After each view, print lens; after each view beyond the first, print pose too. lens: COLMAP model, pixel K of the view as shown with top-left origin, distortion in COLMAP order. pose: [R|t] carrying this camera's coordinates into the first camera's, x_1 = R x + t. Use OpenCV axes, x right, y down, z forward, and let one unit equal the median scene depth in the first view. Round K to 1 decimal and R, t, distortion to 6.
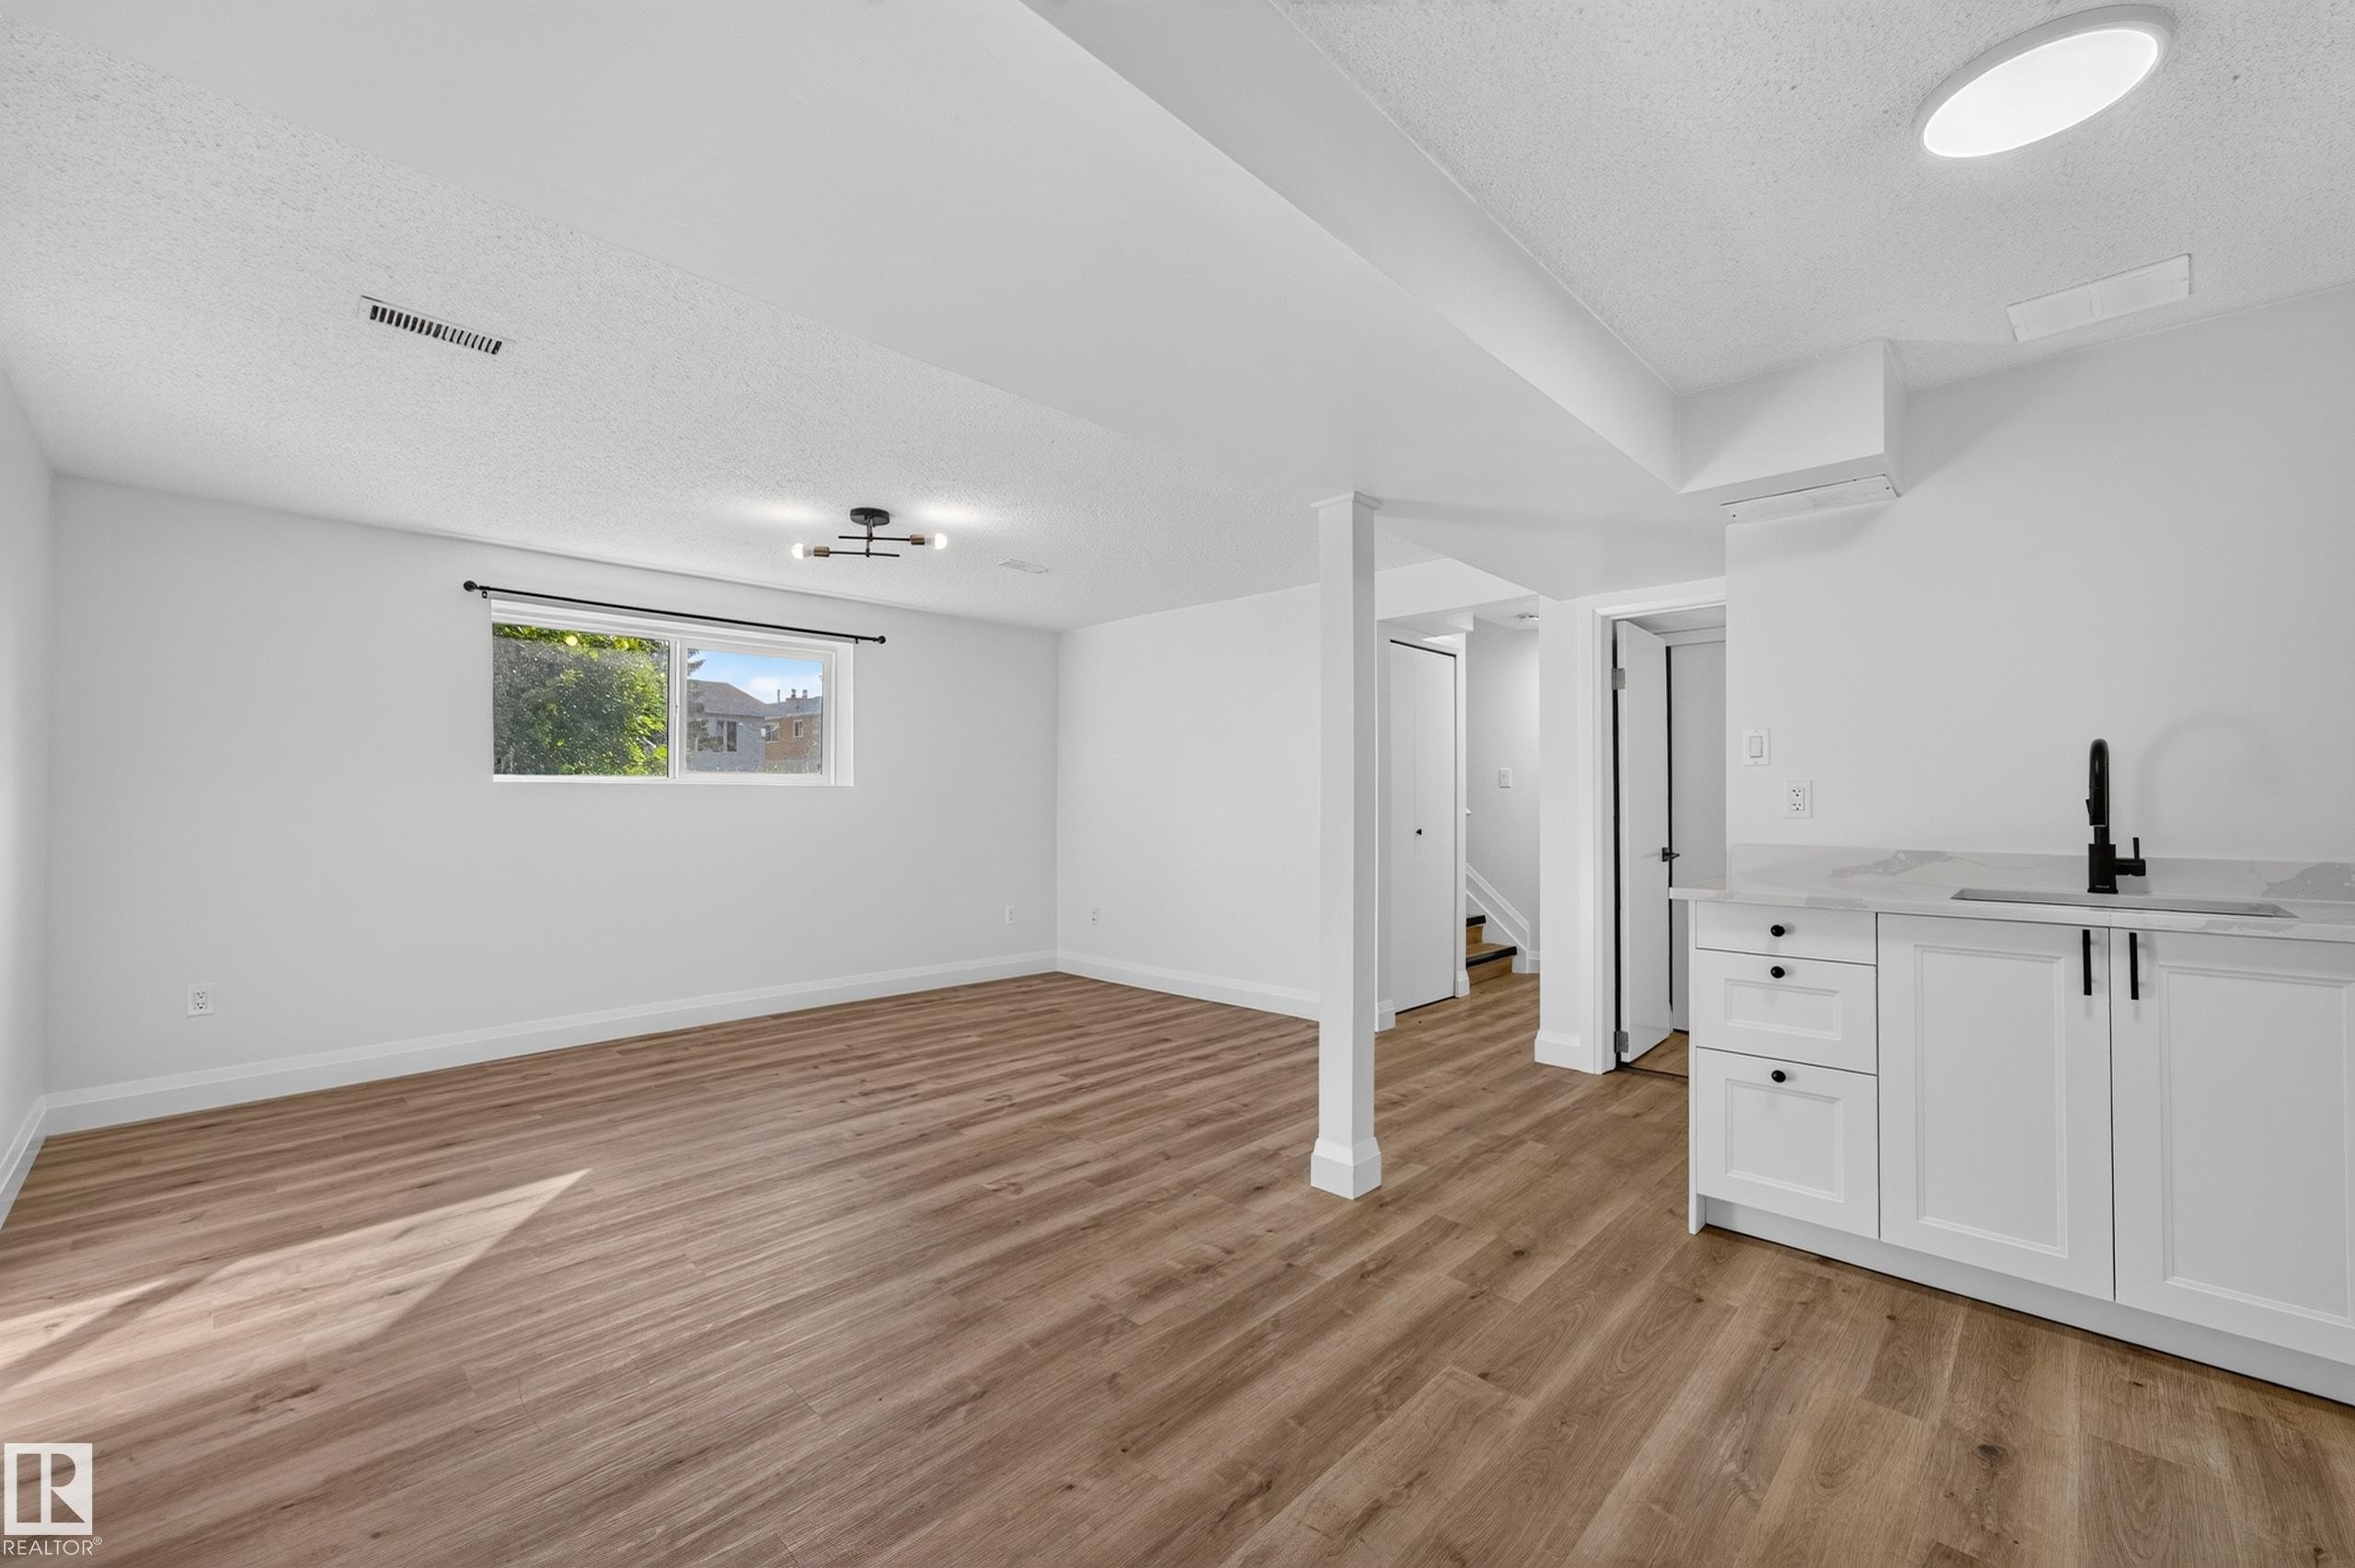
lens RADIAL K [[946.1, 0, 1187.2], [0, 946.1, 794.5], [0, 0, 1]] dist [-0.014652, 0.006823]
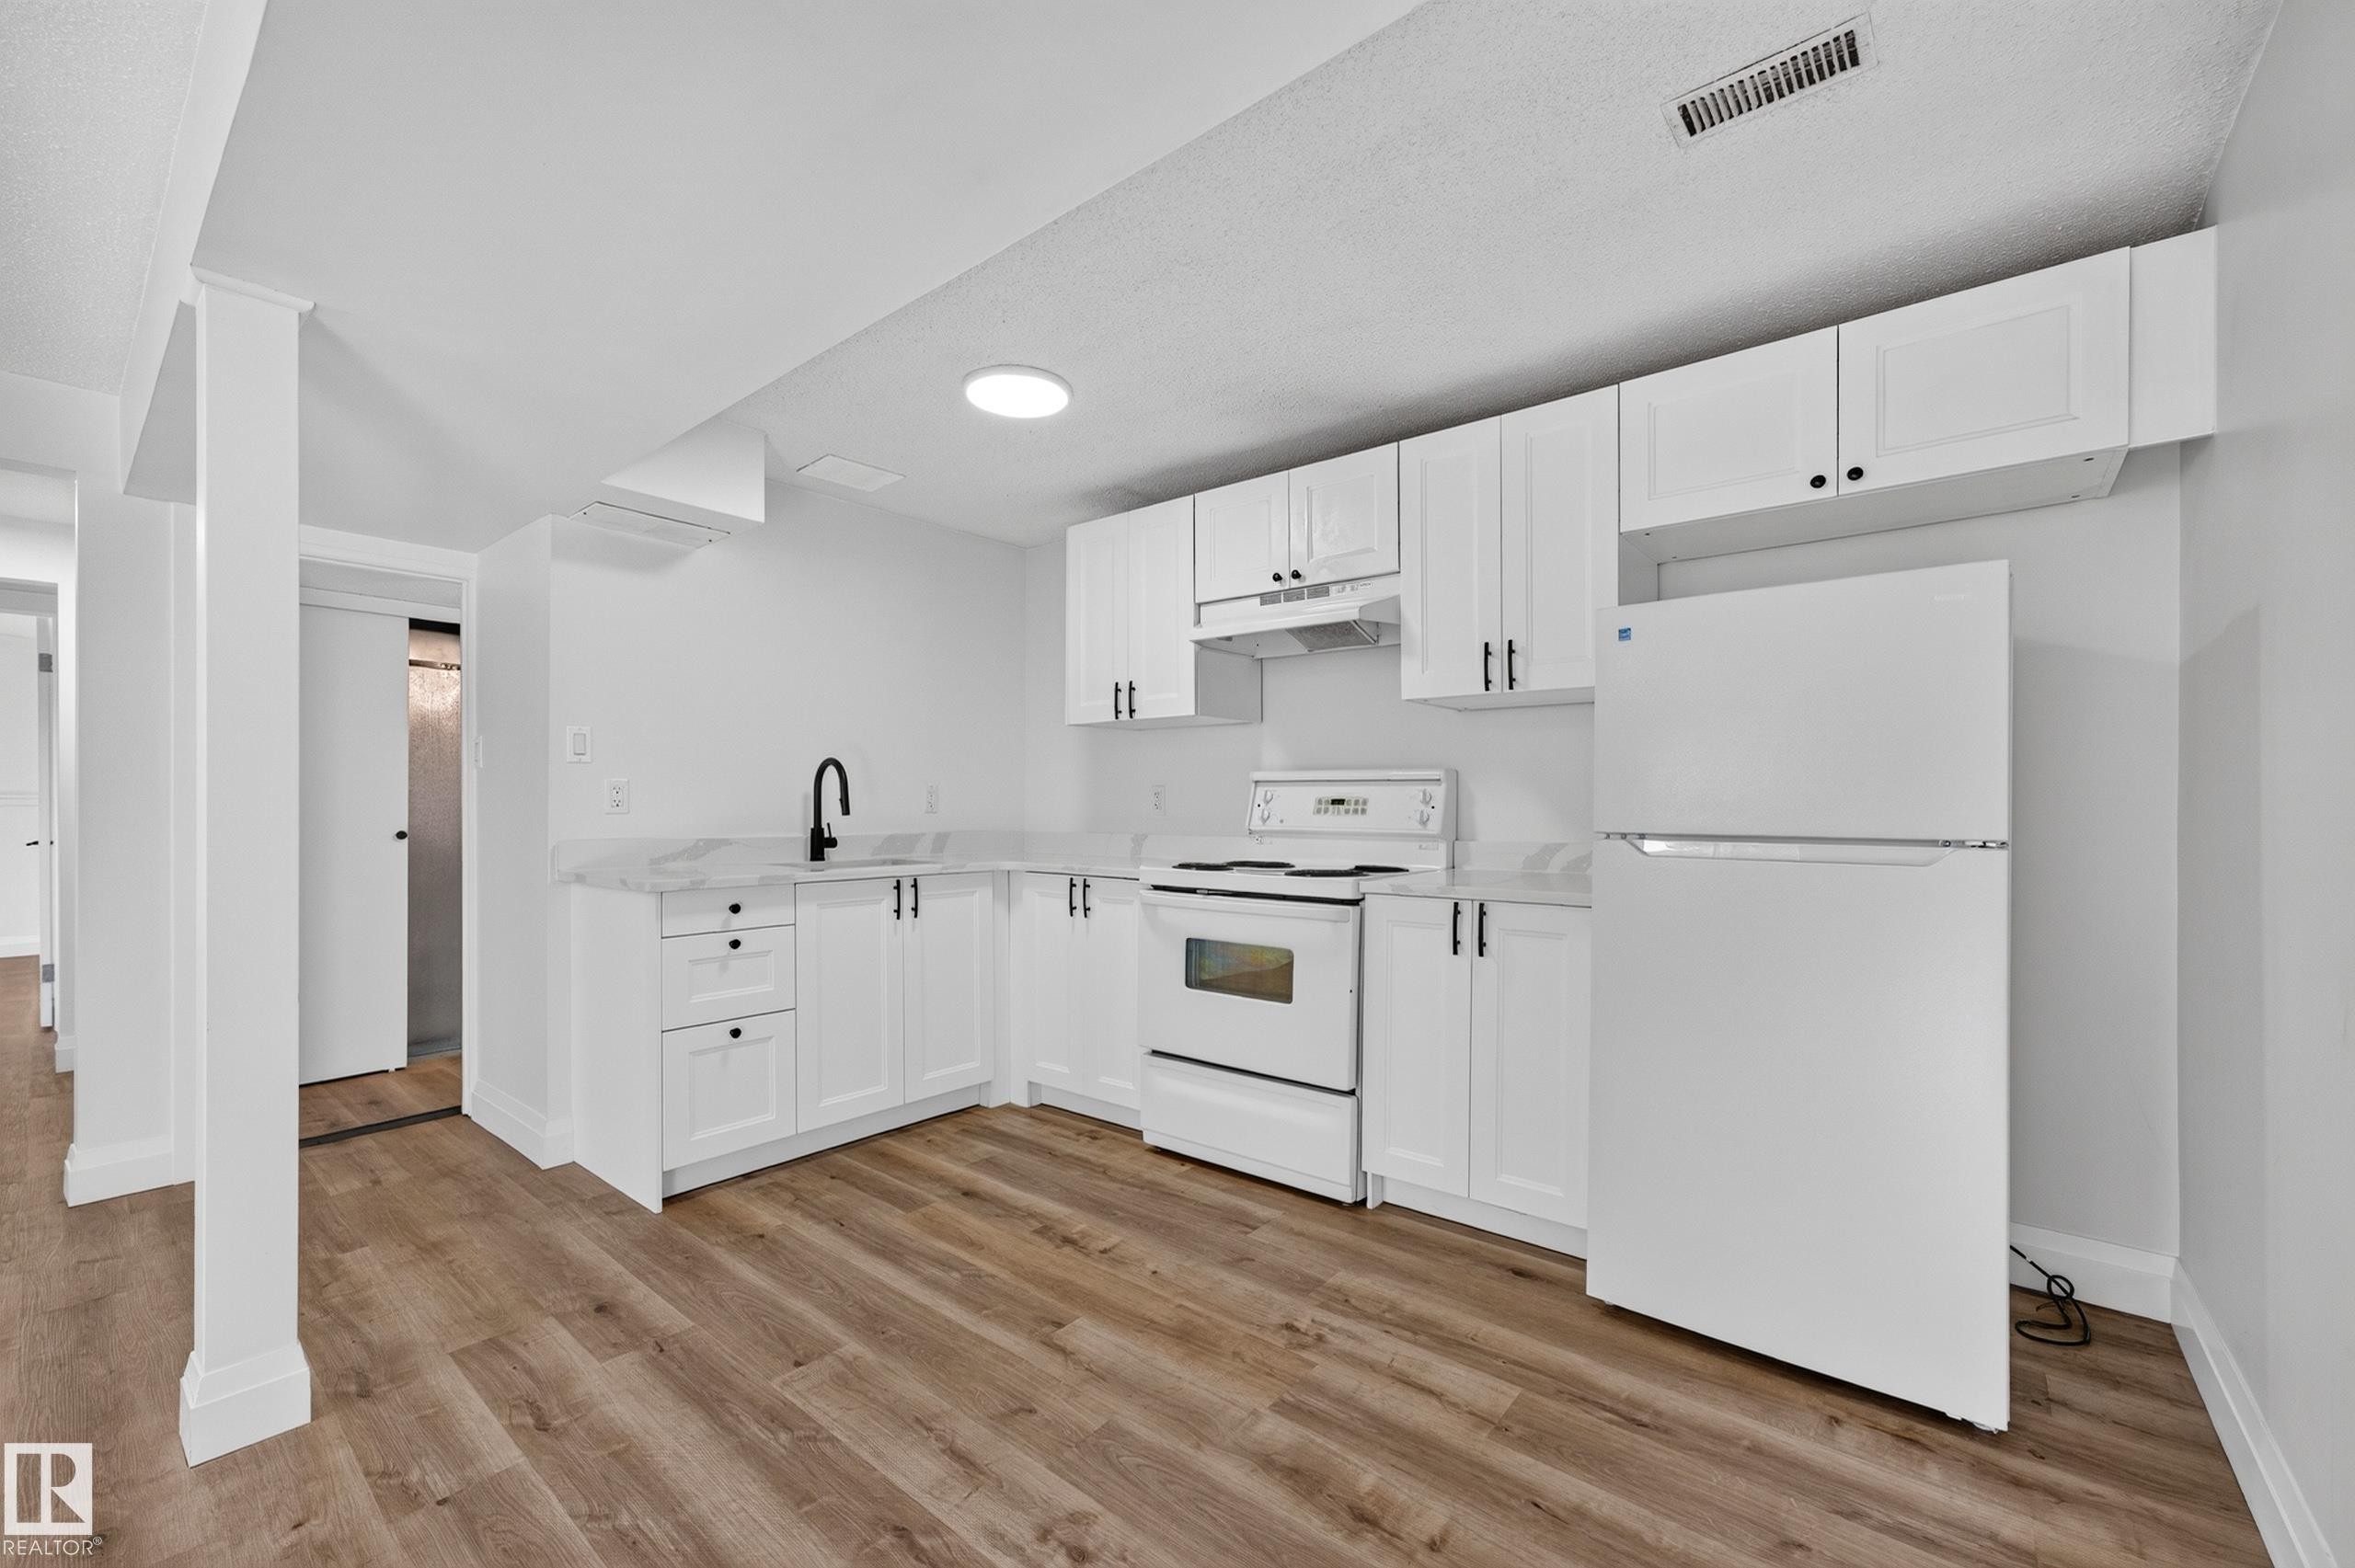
lens RADIAL K [[946.1, 0, 1177.6], [0, 946.1, 815.5], [0, 0, 1]] dist [-0.014652, 0.006823]
pose [[-0.078269, -0.013477, 0.996841, -0.409616], [-0.012273, 0.999846, 0.012554, 0.005111], [-0.996857, -0.011252, -0.078422, 0.386976]]
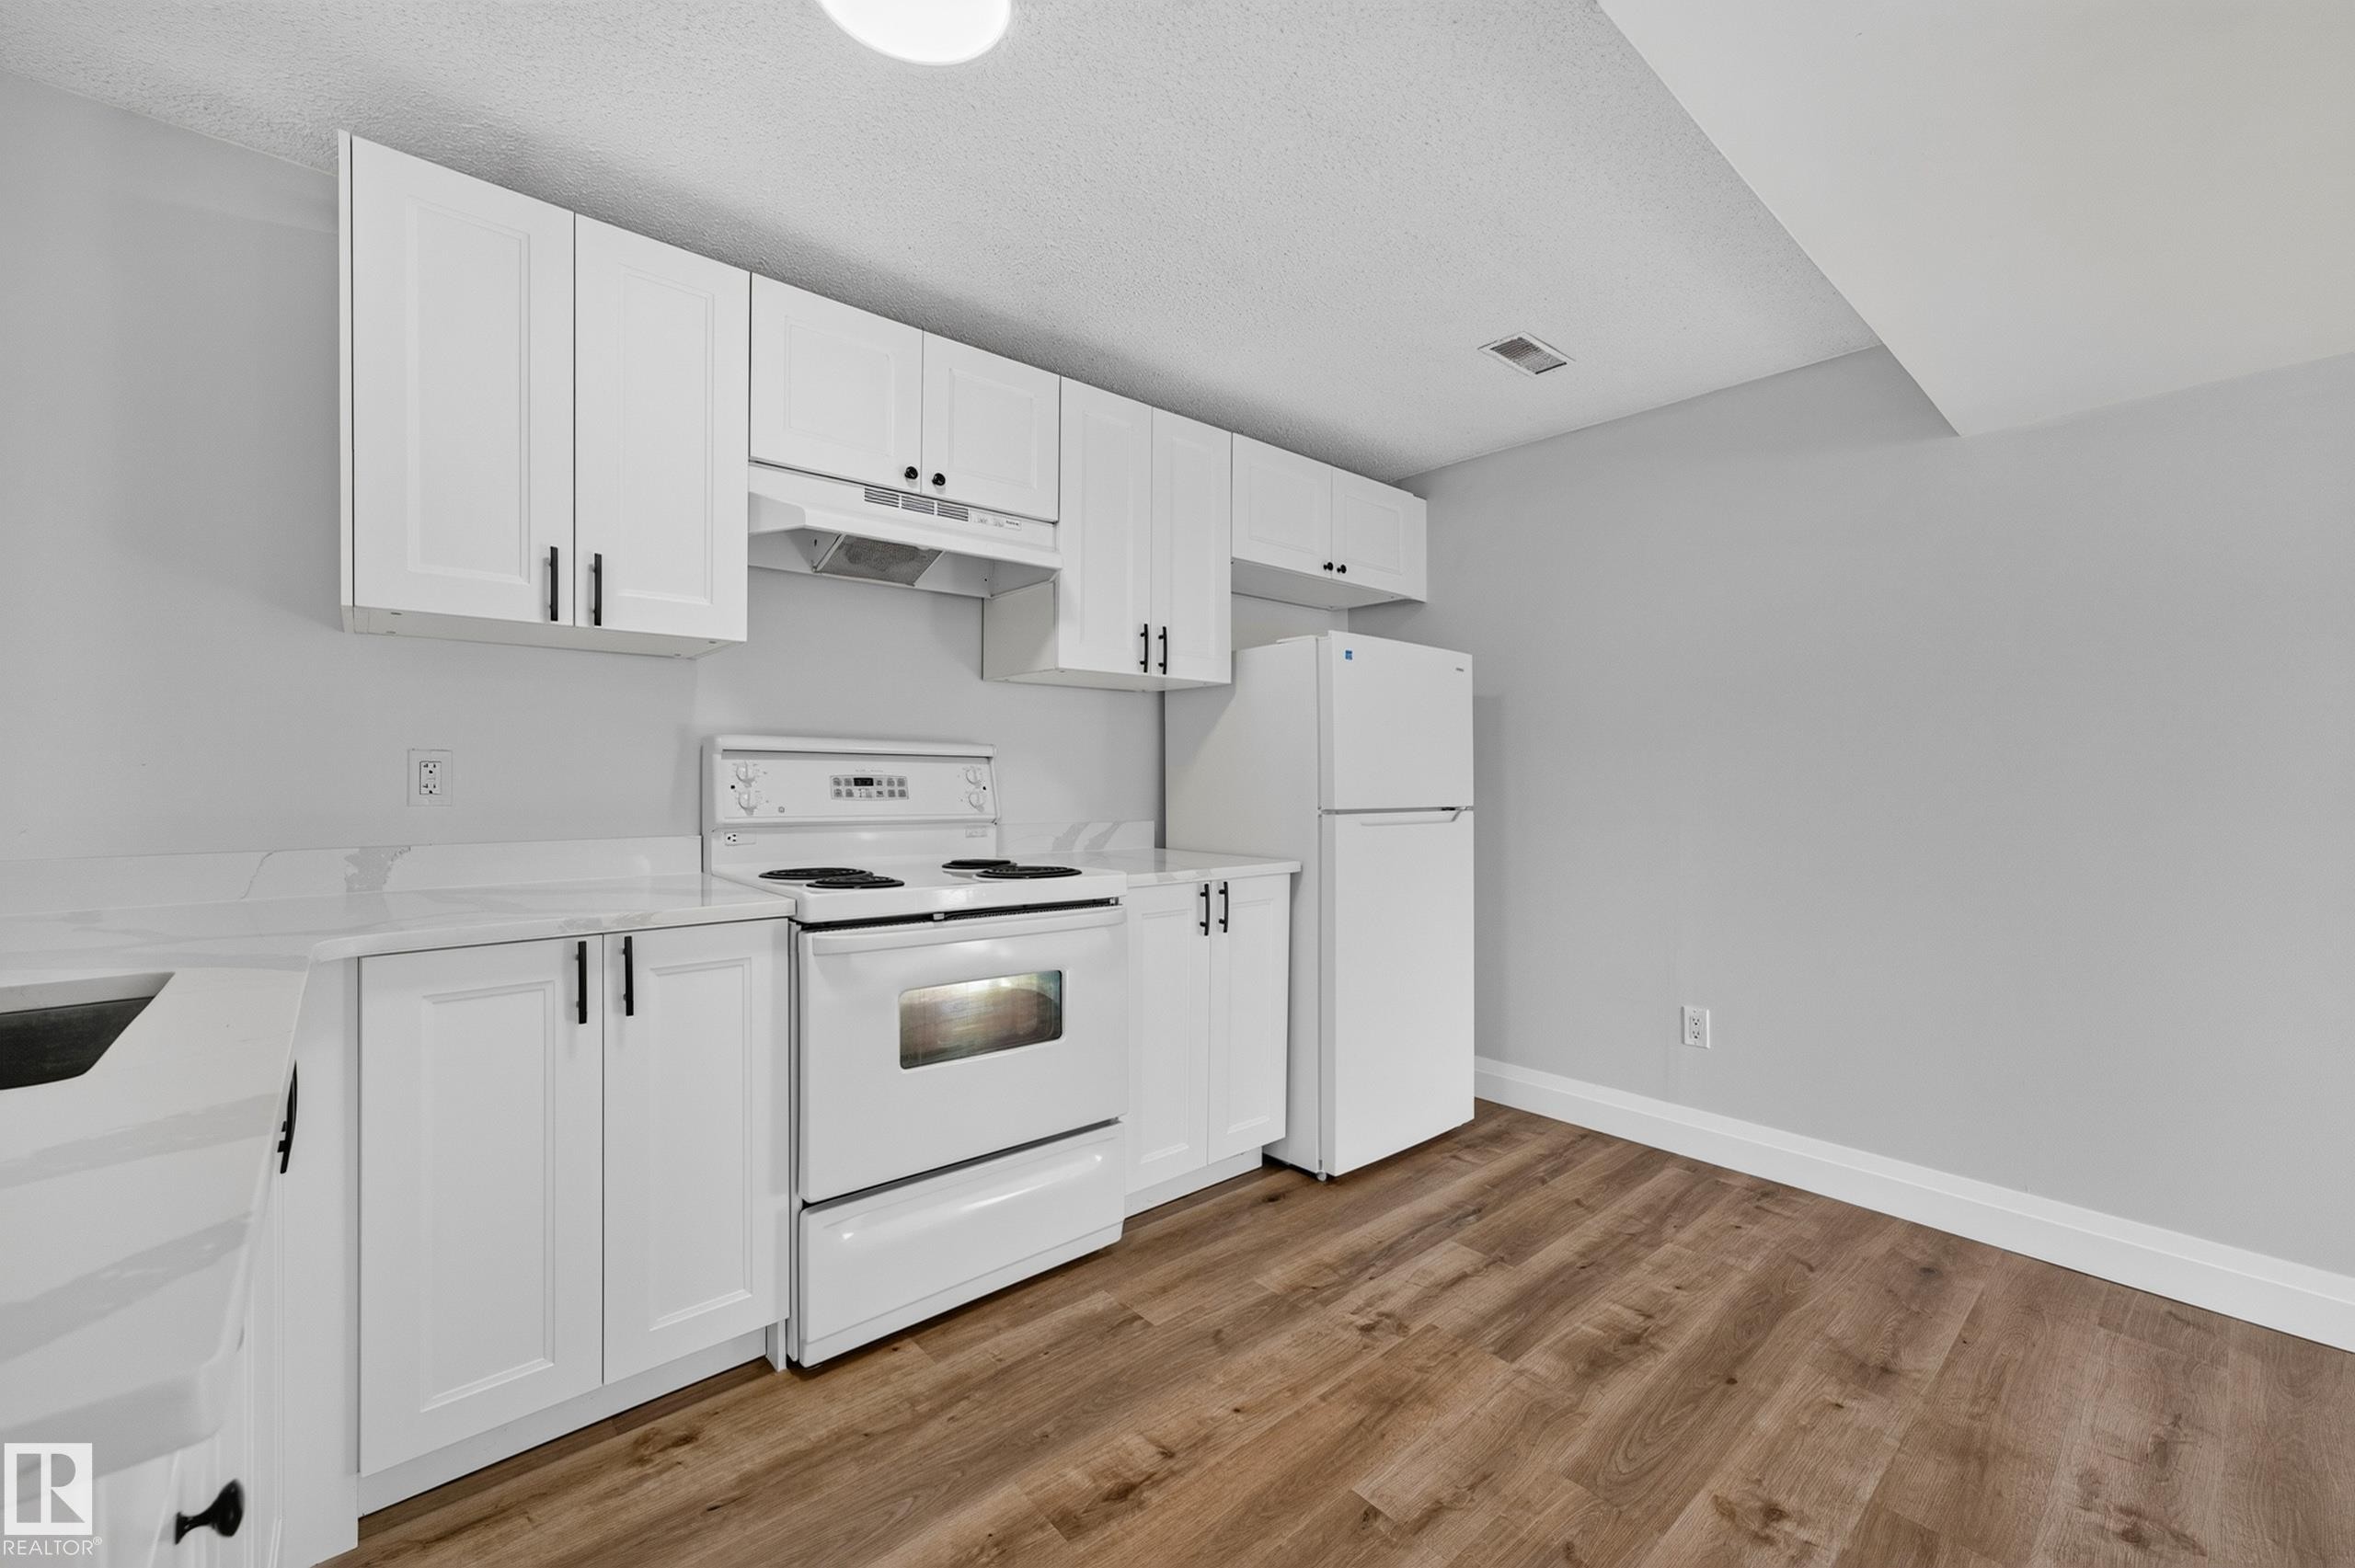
lens RADIAL K [[946.1, 0, 1172.9], [0, 946.1, 775.8], [0, 0, 1]] dist [-0.014652, 0.006823]
pose [[-0.996504, -0.002102, 0.083517, 0.270601], [-0.003284, 0.999896, -0.014018, 0.006188], [-0.083479, -0.014243, -0.996408, 0.871533]]
